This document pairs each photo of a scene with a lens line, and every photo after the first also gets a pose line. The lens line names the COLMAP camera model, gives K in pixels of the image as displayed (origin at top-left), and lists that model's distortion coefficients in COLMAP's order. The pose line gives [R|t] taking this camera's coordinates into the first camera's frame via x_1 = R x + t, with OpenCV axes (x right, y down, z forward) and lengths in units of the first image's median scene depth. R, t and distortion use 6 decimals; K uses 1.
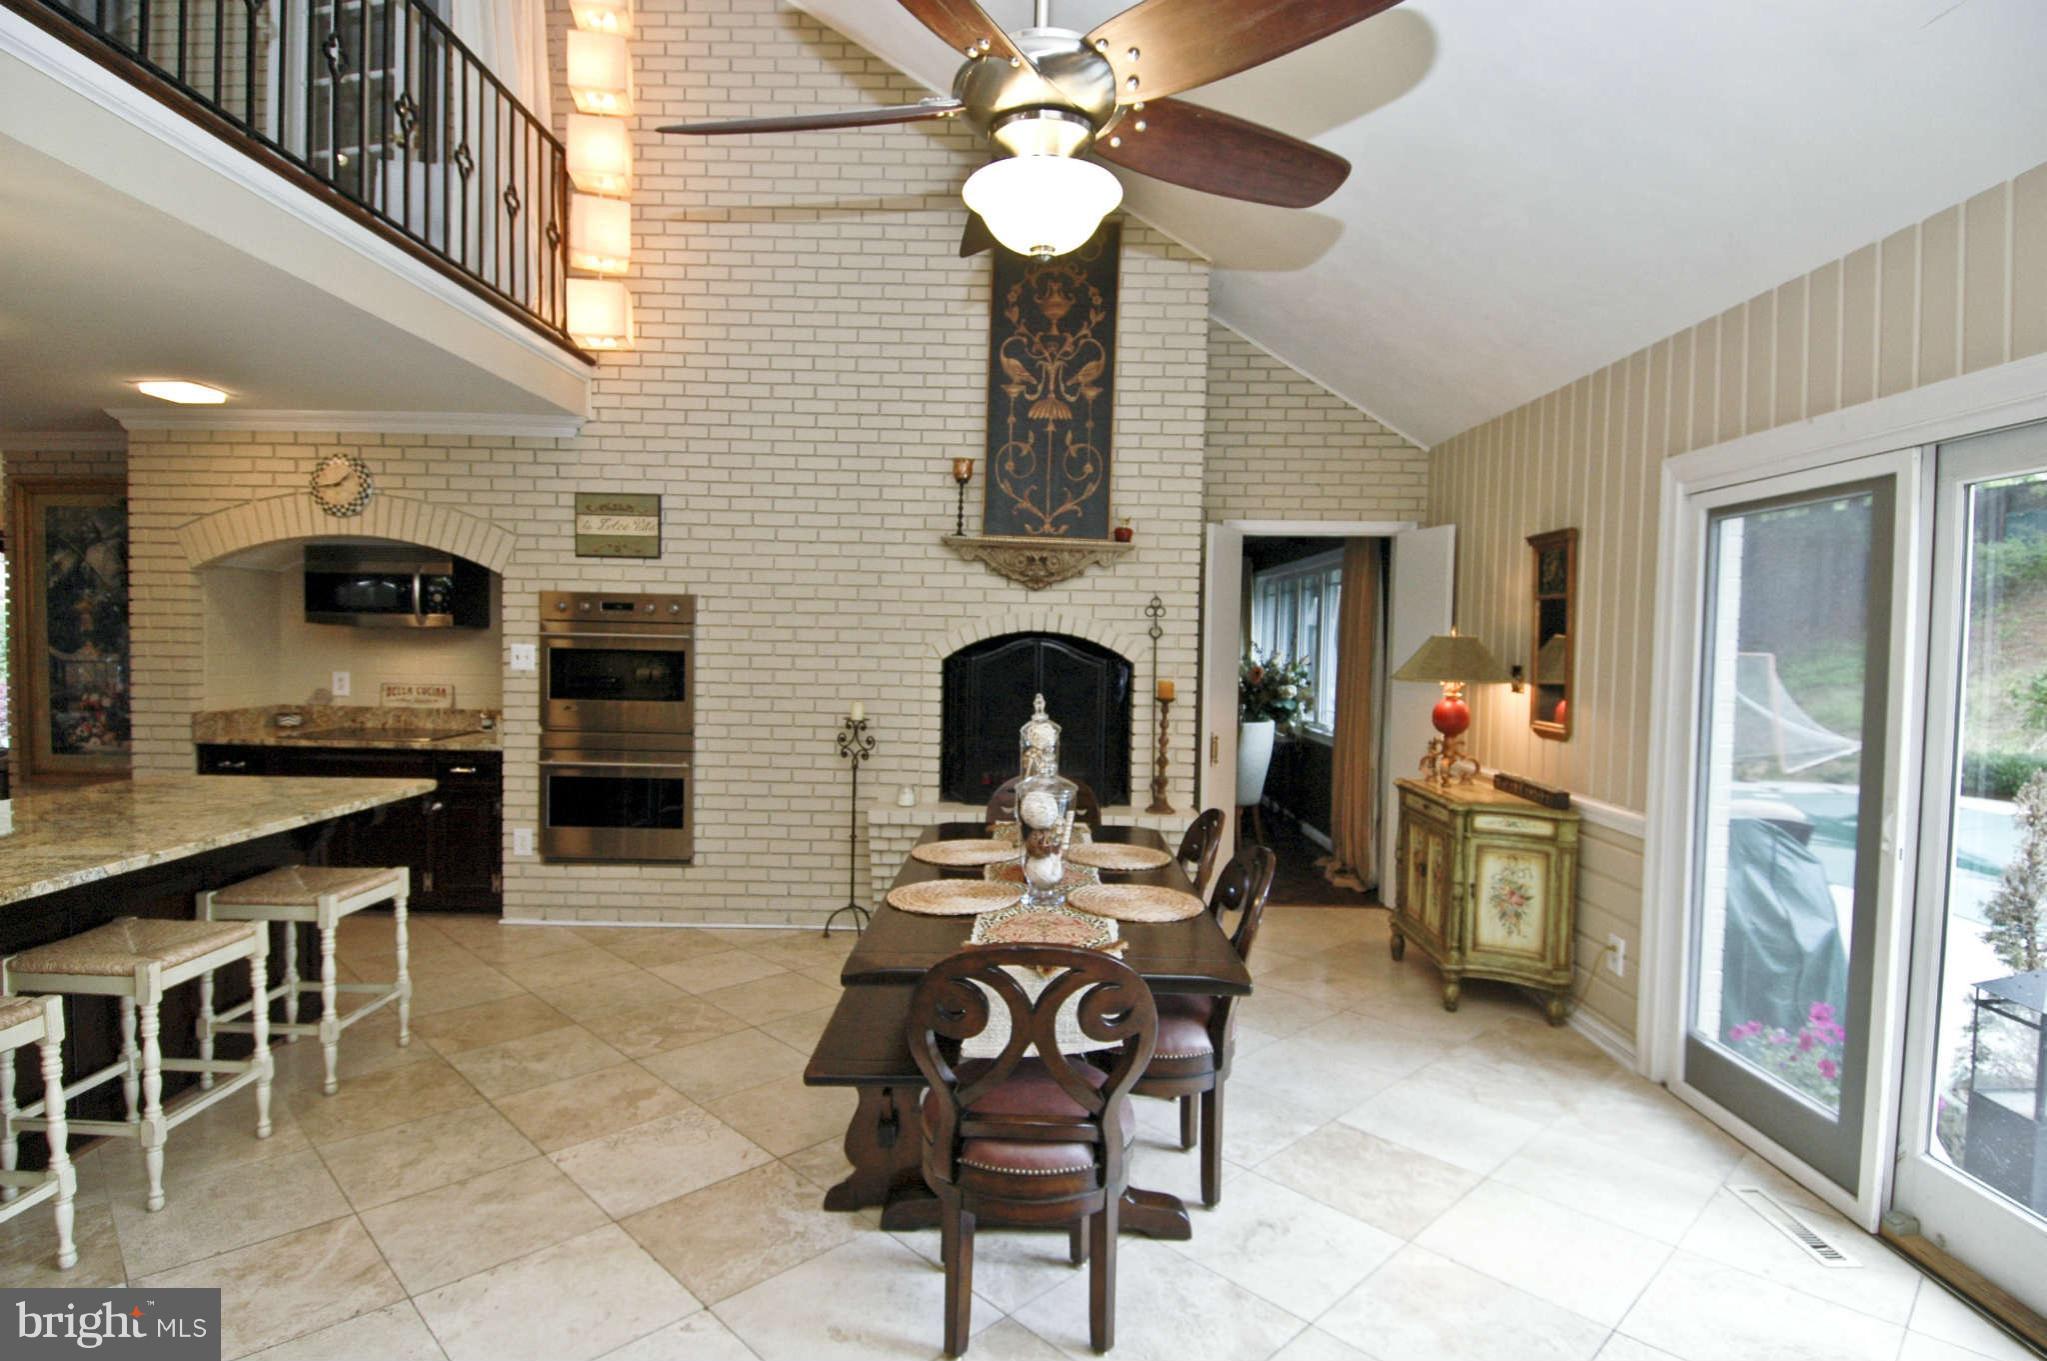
lens RADIAL K [[1058.4, 0, 1018.3], [0, 1058.4, 678.4], [0, 0, 1]] dist [0.047528, -0.054511]
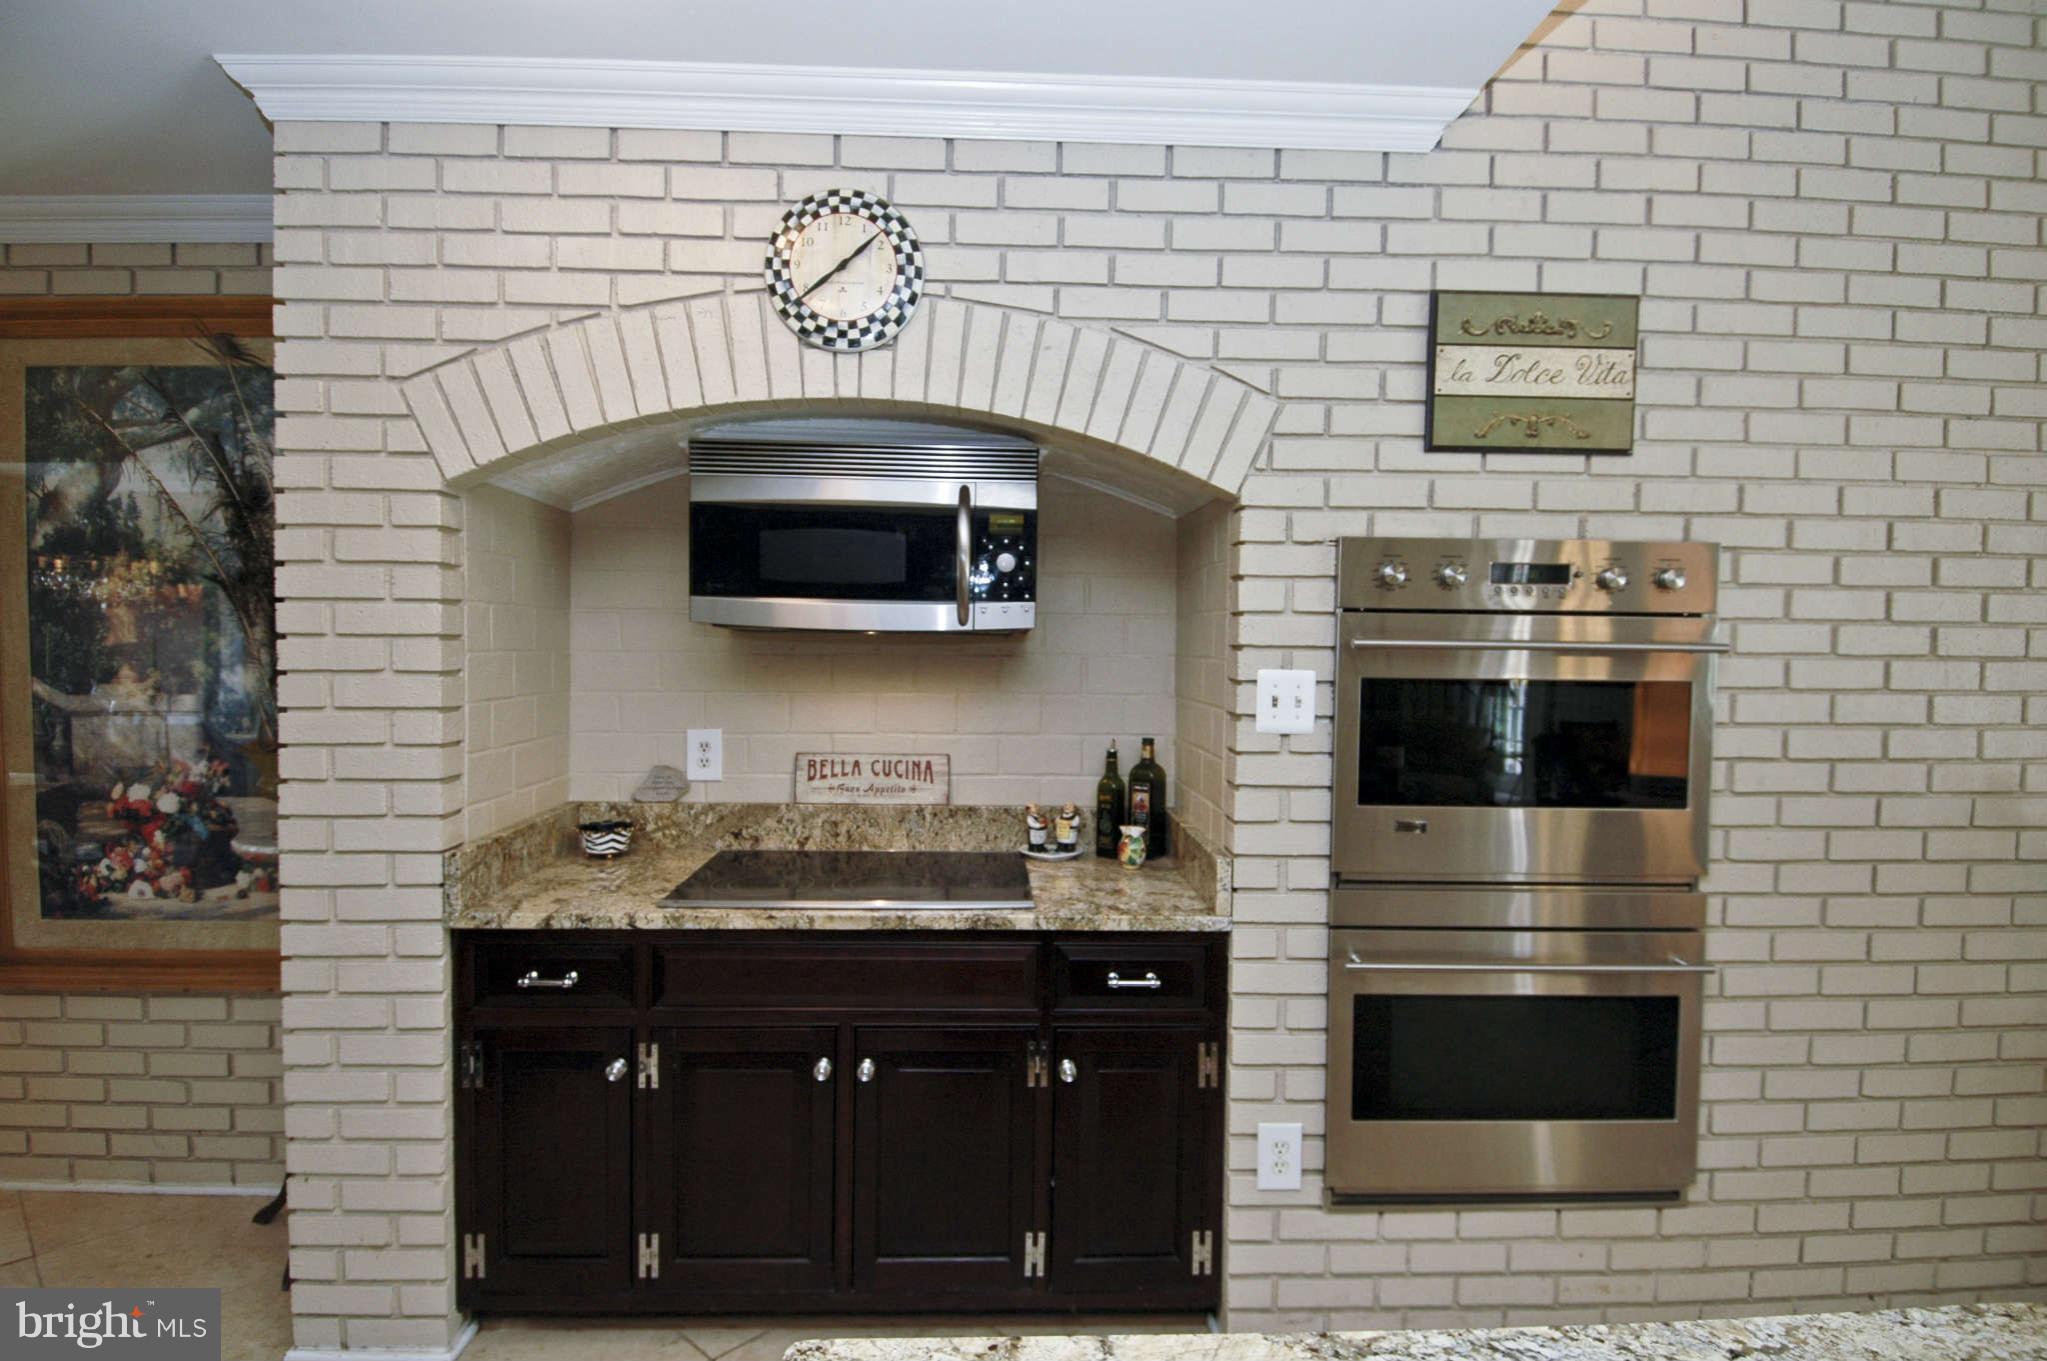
lens RADIAL K [[1058.4, 0, 1018.3], [0, 1058.4, 678.4], [0, 0, 1]] dist [0.047528, -0.054511]
pose [[0.998875, -0.008721, 0.046613, -0.583791], [0.008977, 0.999946, -0.005281, -0.027416], [-0.046564, 0.005693, 0.998899, 0.600419]]
